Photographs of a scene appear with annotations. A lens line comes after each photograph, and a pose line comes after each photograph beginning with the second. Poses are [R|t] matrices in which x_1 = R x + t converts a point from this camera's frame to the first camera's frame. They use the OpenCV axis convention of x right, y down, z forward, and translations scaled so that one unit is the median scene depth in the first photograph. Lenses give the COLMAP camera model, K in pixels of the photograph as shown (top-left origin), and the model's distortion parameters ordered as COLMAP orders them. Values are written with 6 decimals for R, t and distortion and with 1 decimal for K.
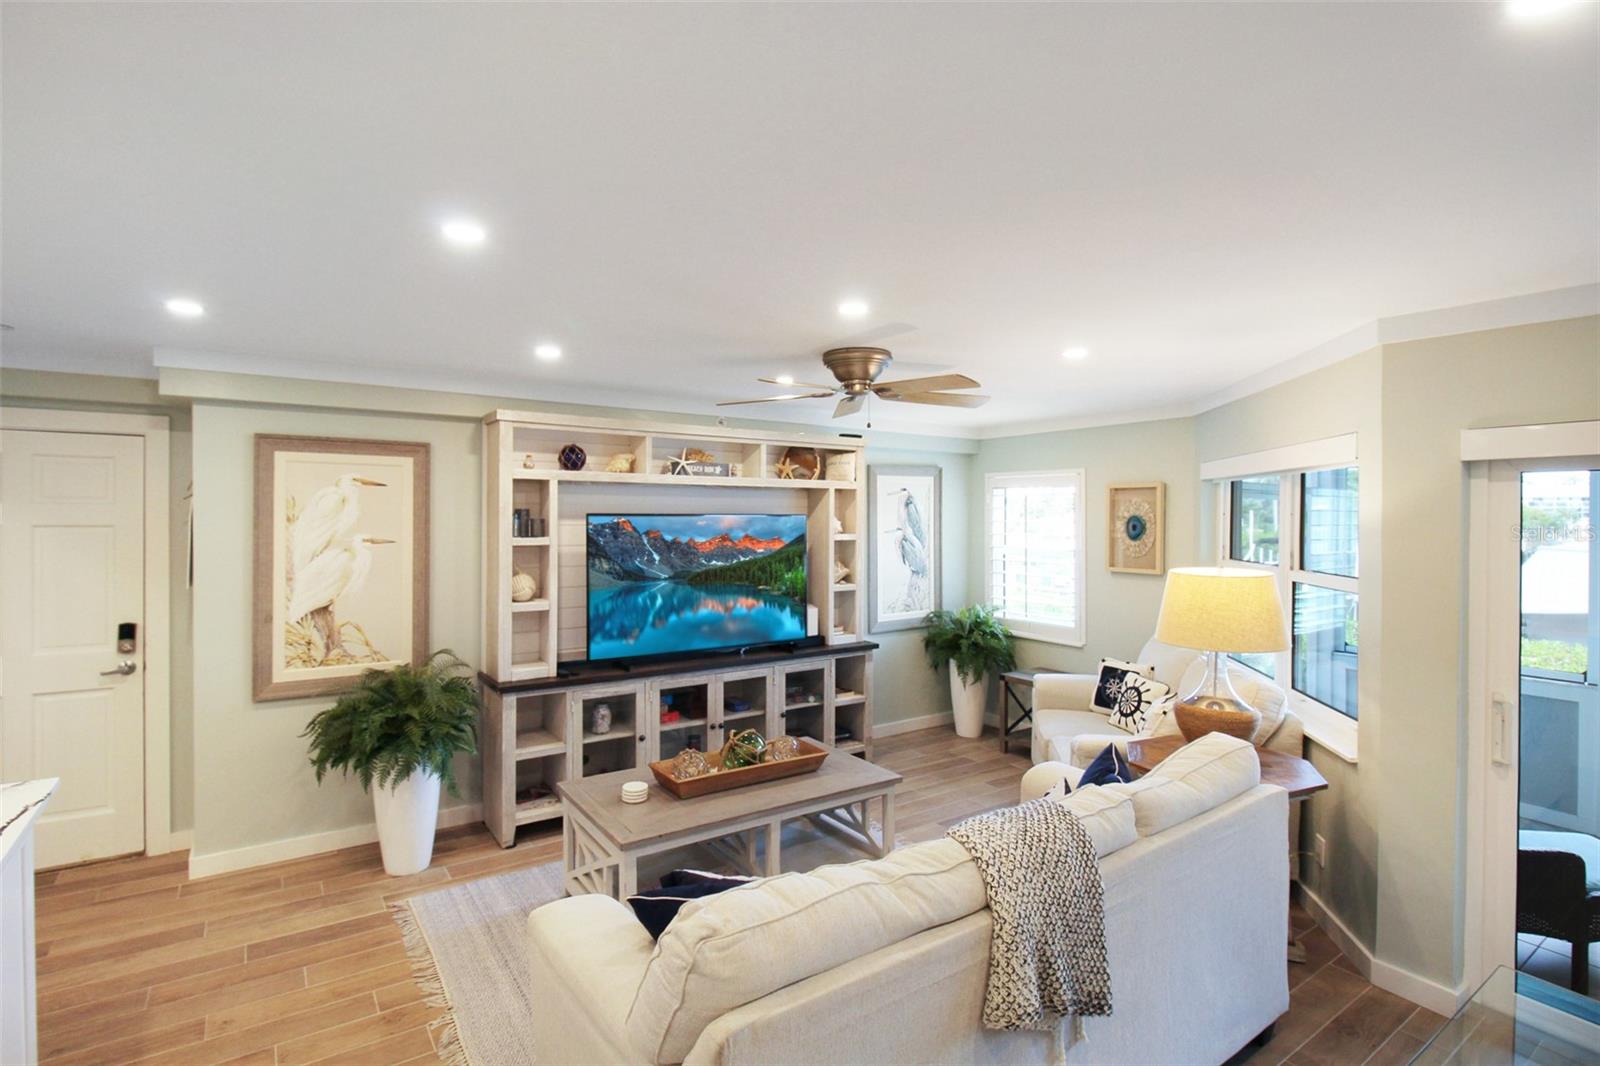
lens RADIAL K [[803.4, 0, 800.0], [0, 803.4, 533.0], [0, 0, 1]] dist [0.002834, -0.000248]
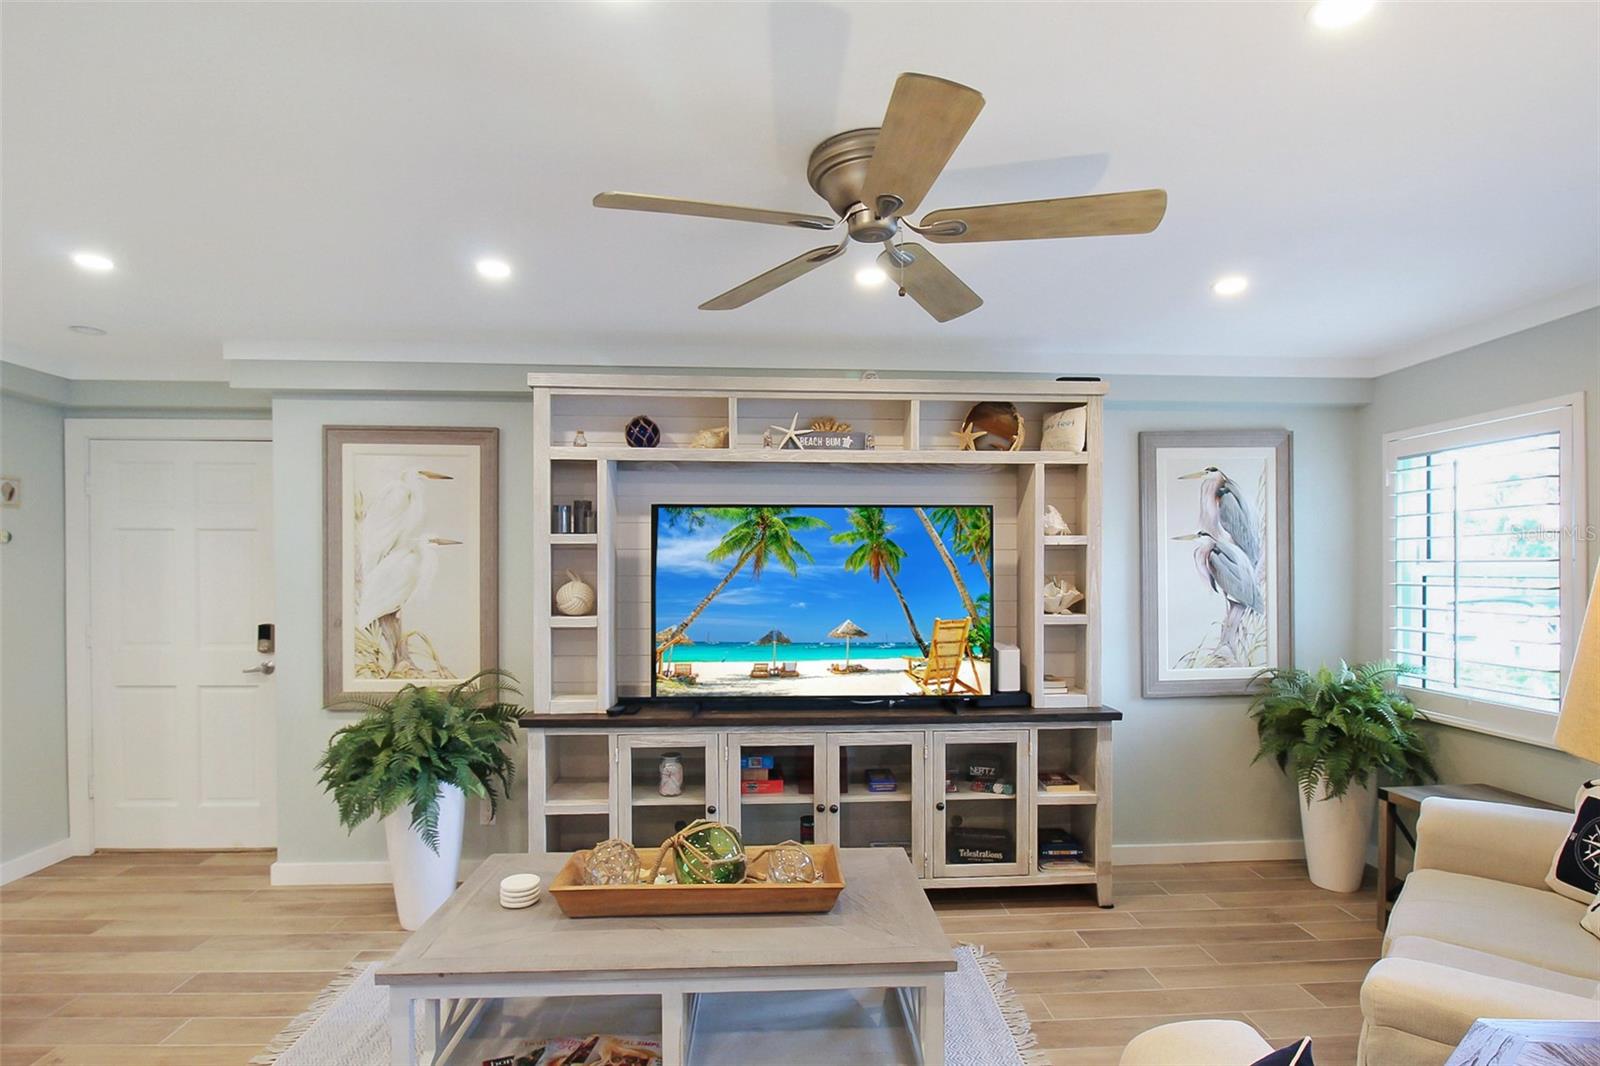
lens RADIAL K [[798.8, 0, 849.2], [0, 798.8, 587.9], [0, 0, 1]] dist [-0.004738, -0.000529]
pose [[0.853604, 0.003578, -0.520910, 0.270148], [-0.007011, 0.999965, -0.004619, 0.053778], [0.520875, 0.007595, 0.853599, 0.422292]]
